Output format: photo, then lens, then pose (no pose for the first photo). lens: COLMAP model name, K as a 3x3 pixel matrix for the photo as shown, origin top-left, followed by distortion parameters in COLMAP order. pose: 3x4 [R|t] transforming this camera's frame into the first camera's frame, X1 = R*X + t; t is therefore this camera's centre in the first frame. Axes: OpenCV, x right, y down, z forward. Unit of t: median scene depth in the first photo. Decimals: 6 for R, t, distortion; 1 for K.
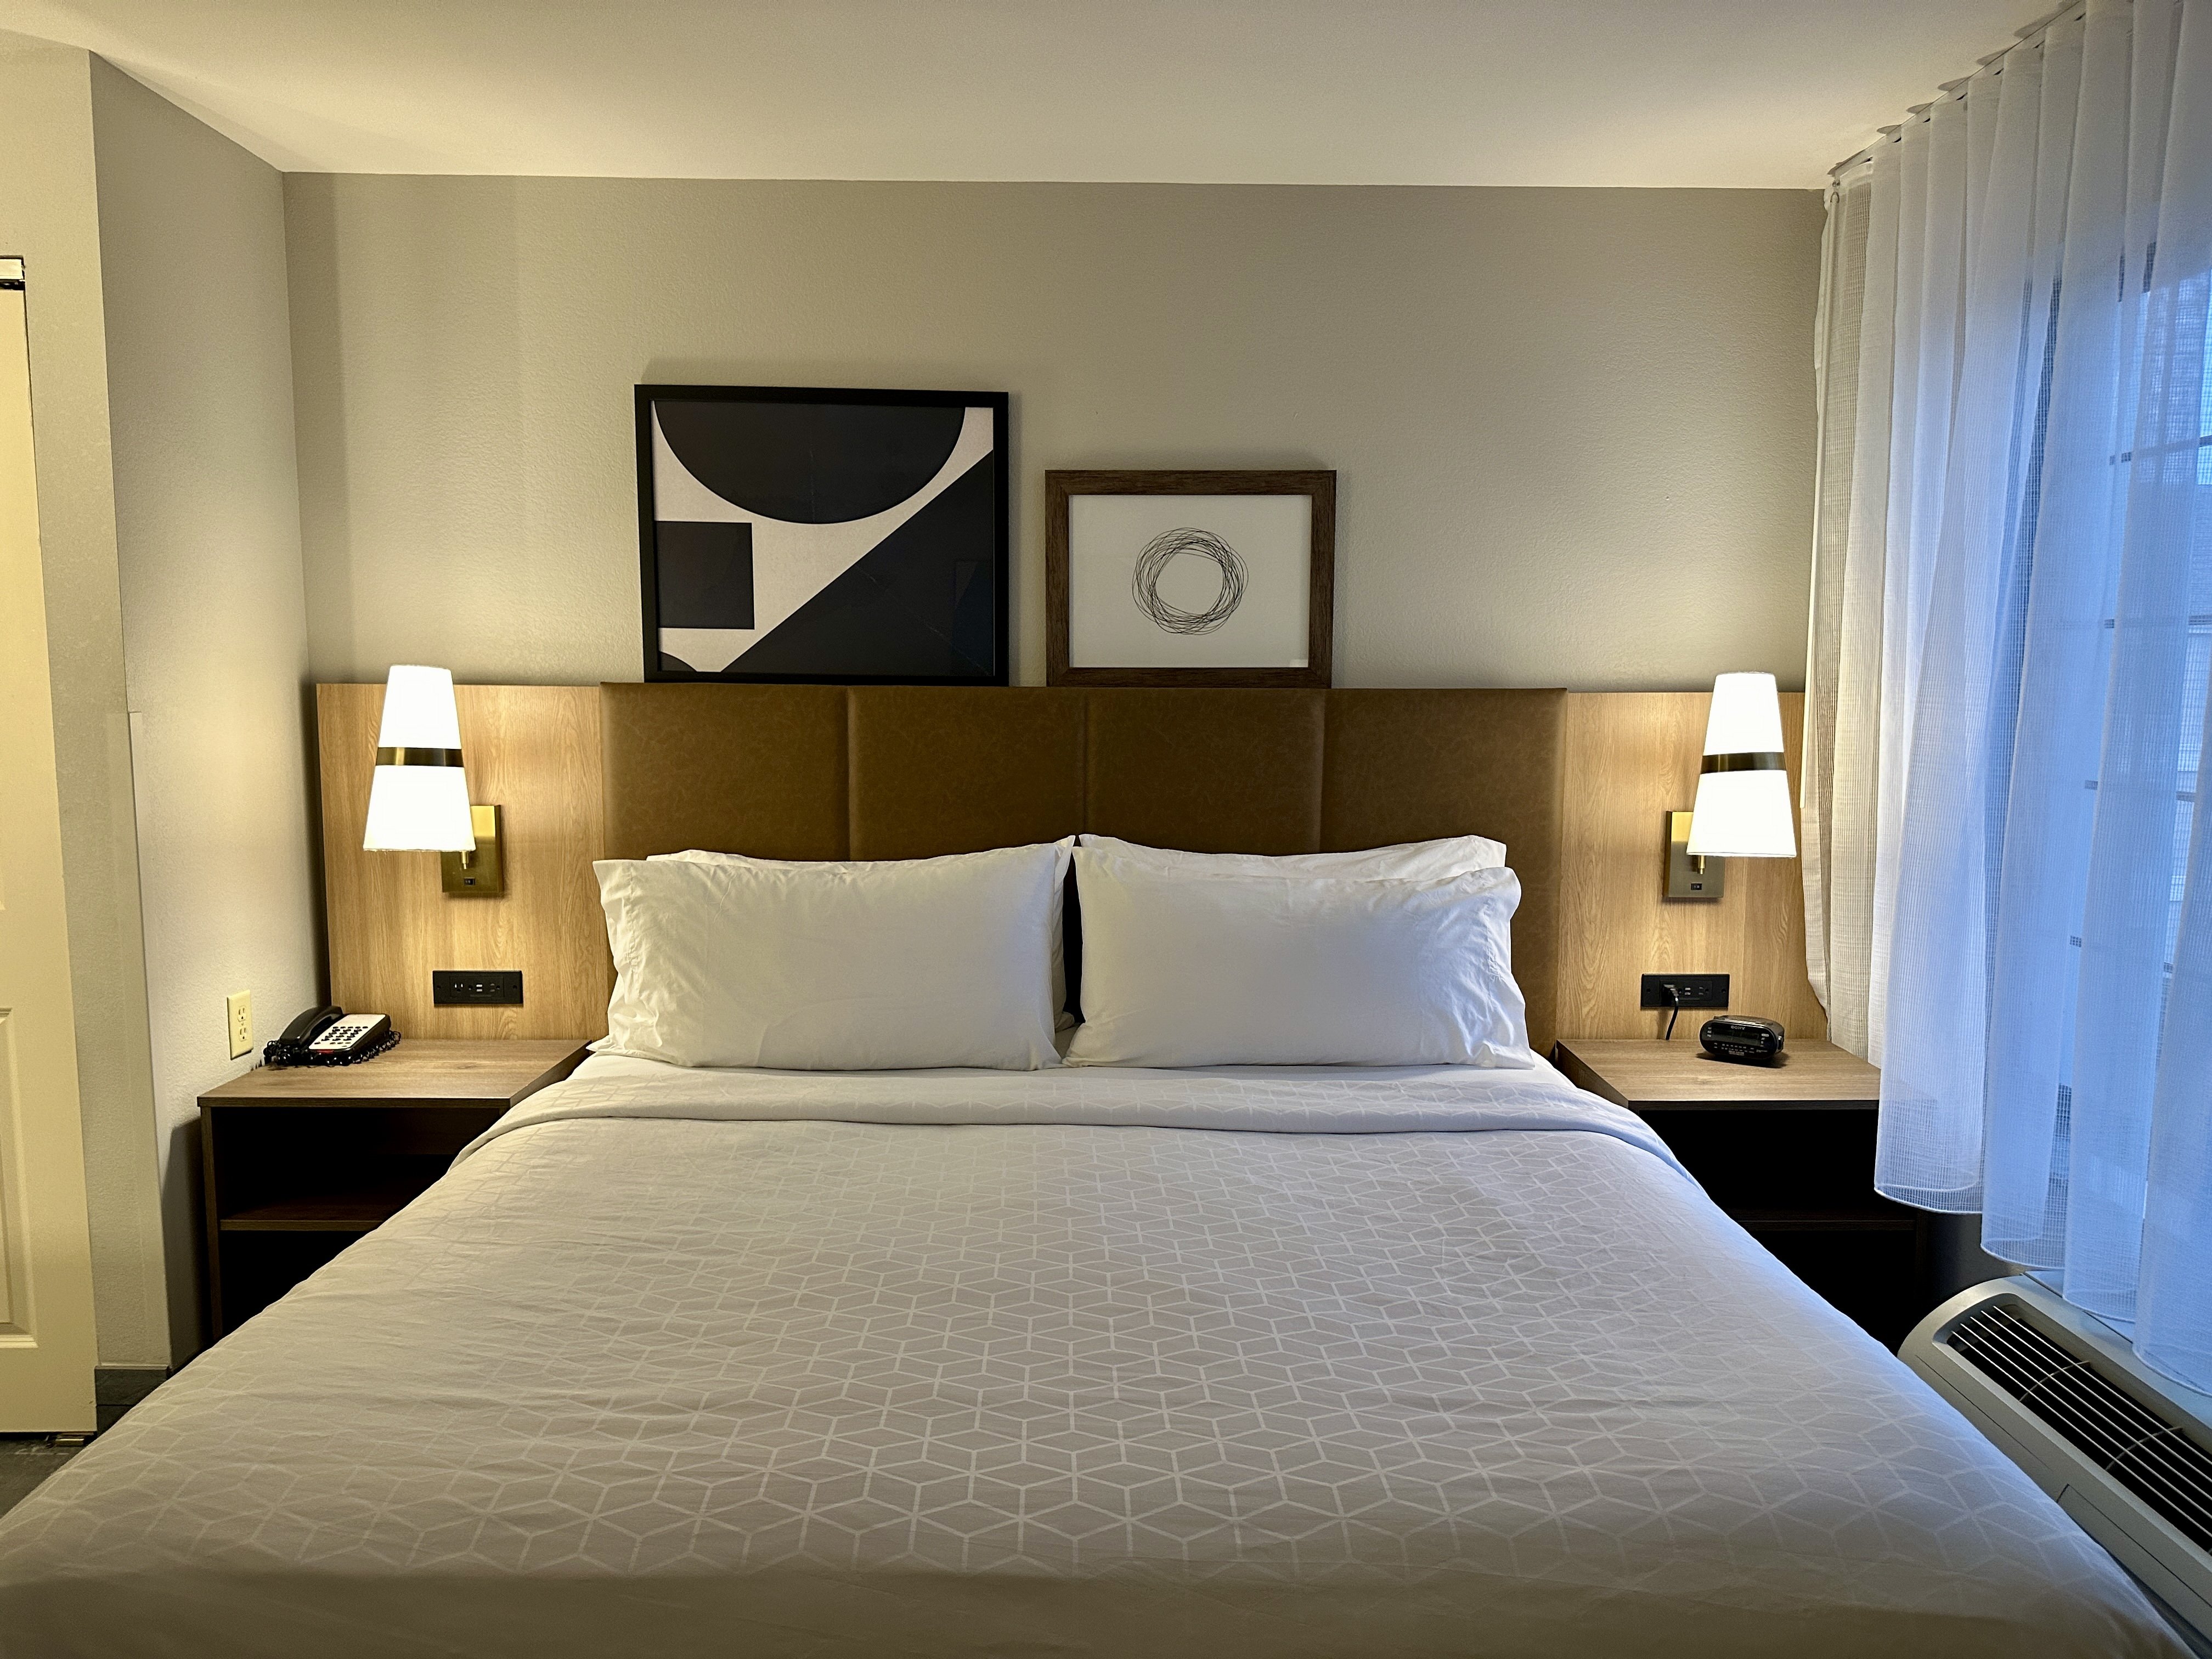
lens RADIAL K [[1496.6, 0, 1125.8], [0, 1496.6, 825.2], [0, 0, 1]] dist [0.177289, -0.000789]
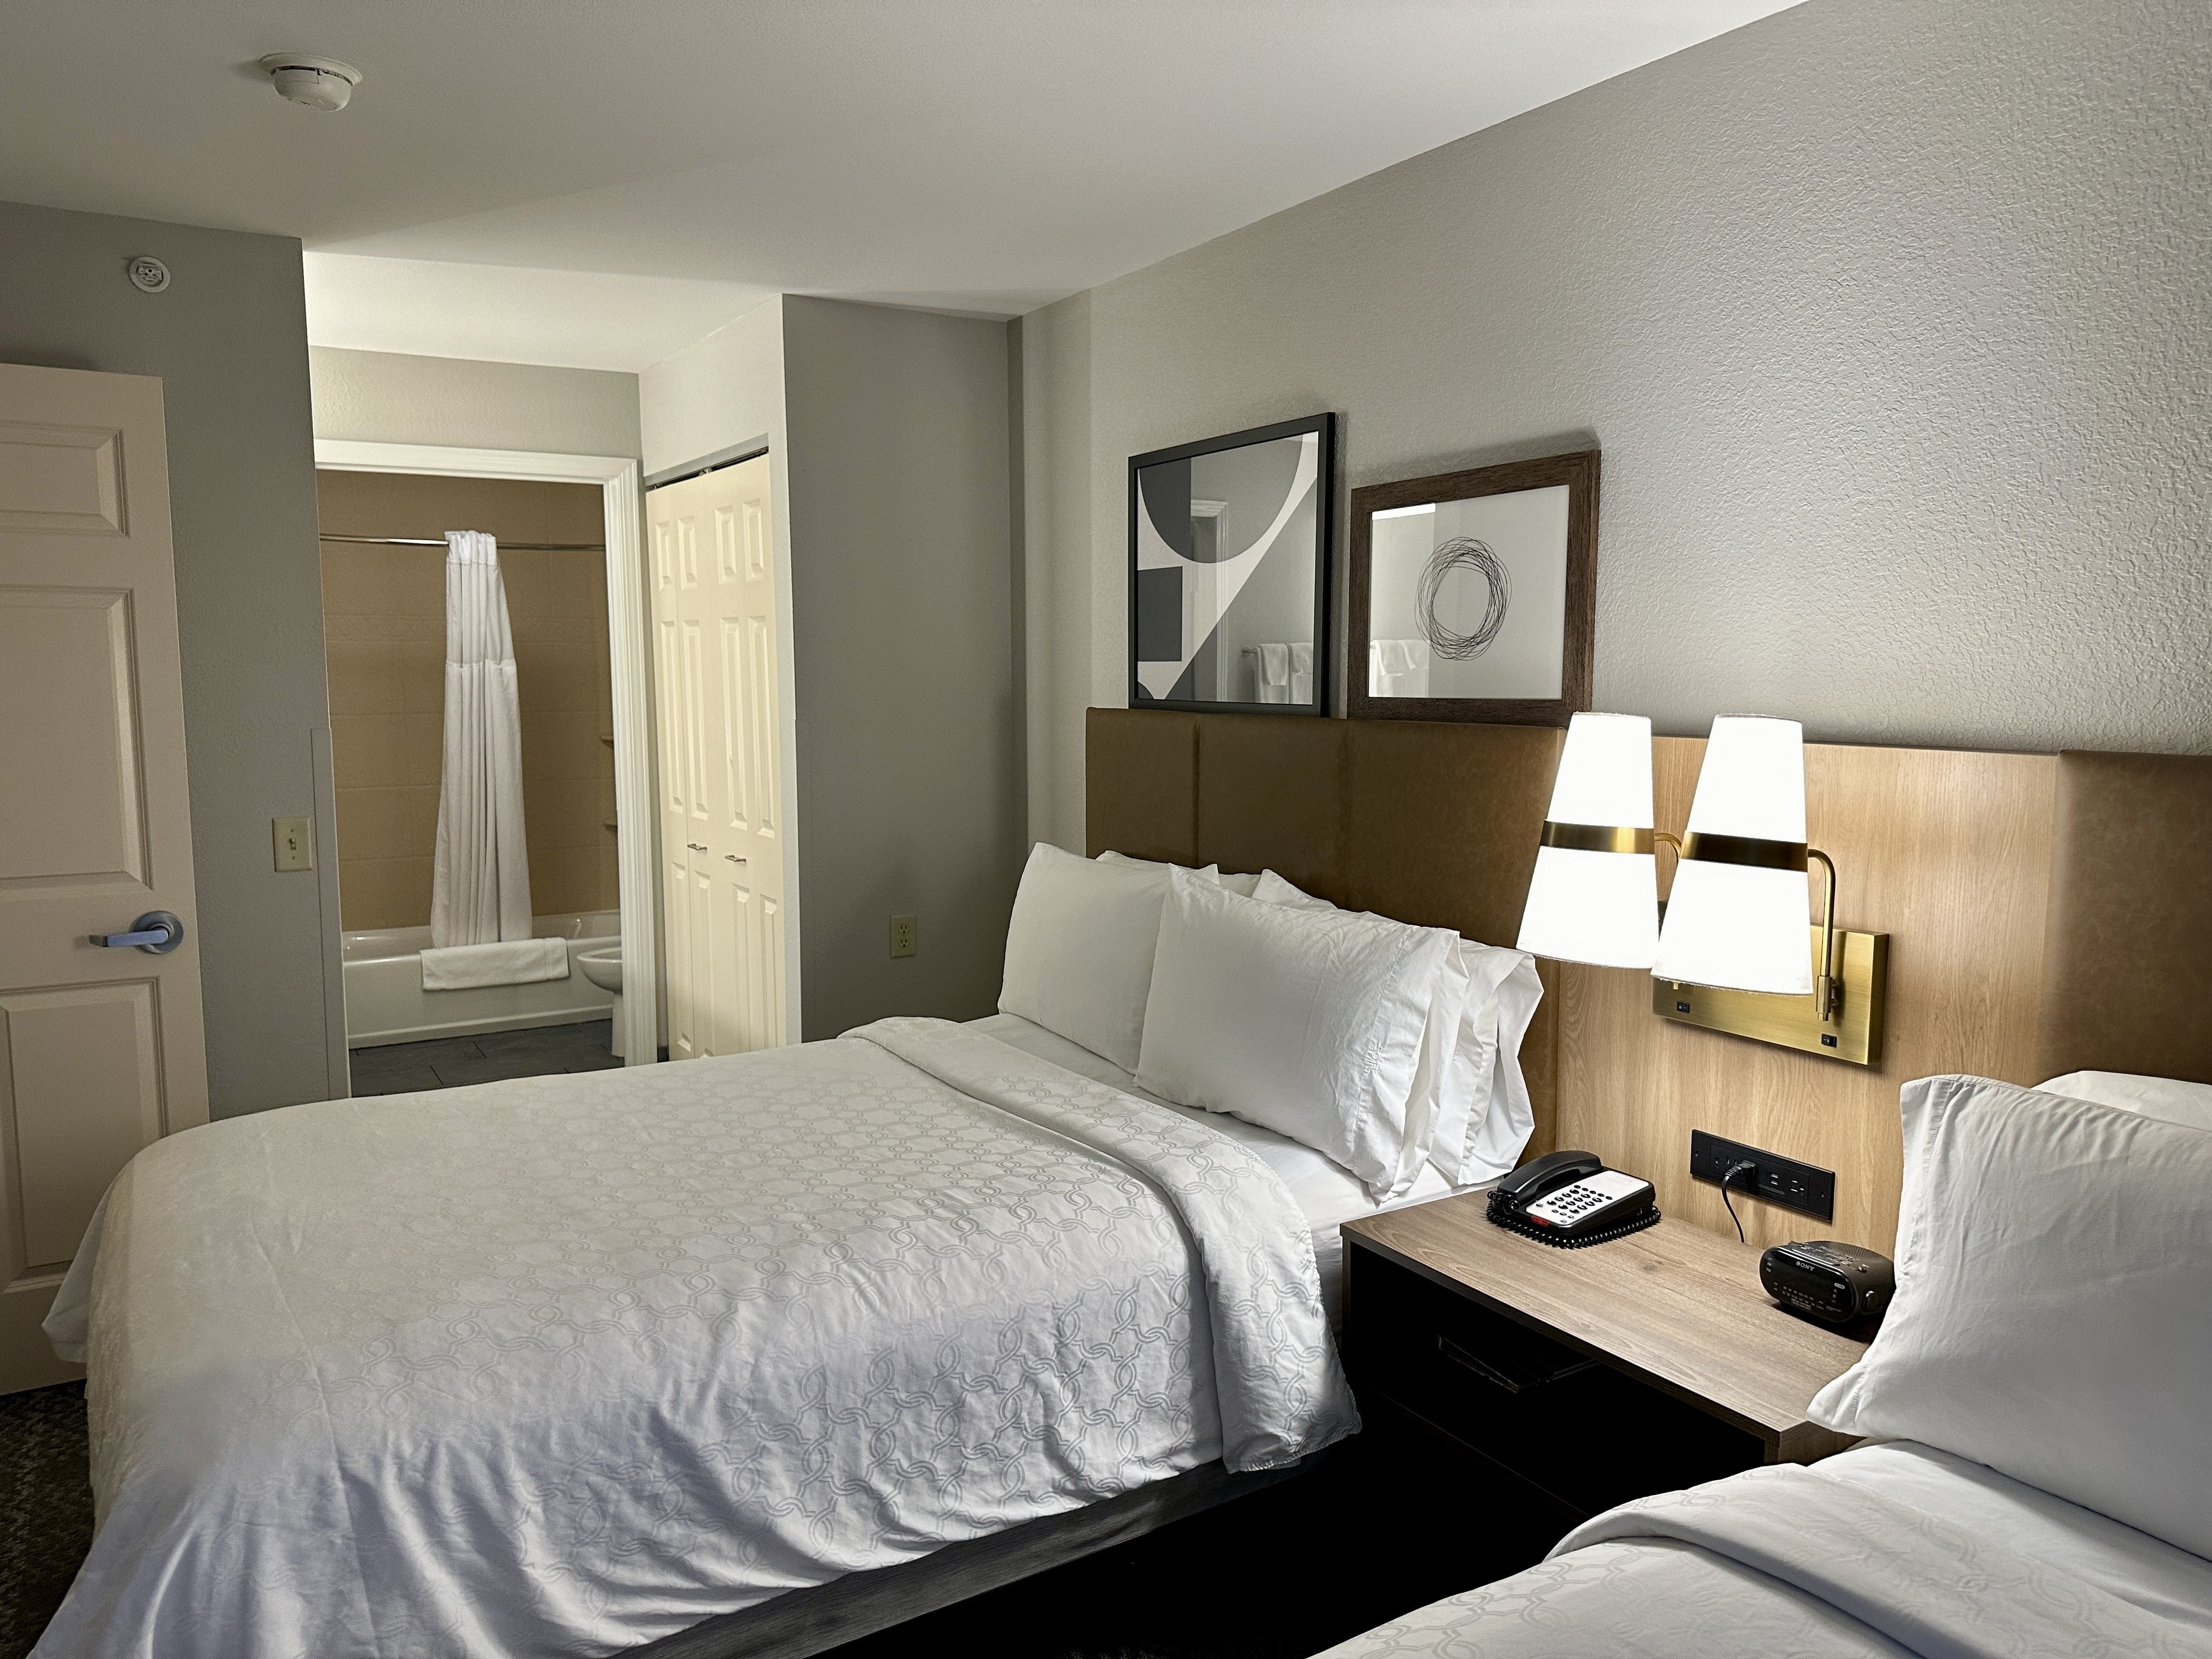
lens RADIAL K [[1552.1, 0, 1116.0], [0, 1552.1, 831.8], [0, 0, 1]] dist [0.033400, -0.060553]
pose [[0.494217, 0.086037, -0.865071, 0.715581], [-0.134797, 0.990640, 0.021516, -0.024837], [0.858824, 0.105975, 0.501188, 0.410032]]
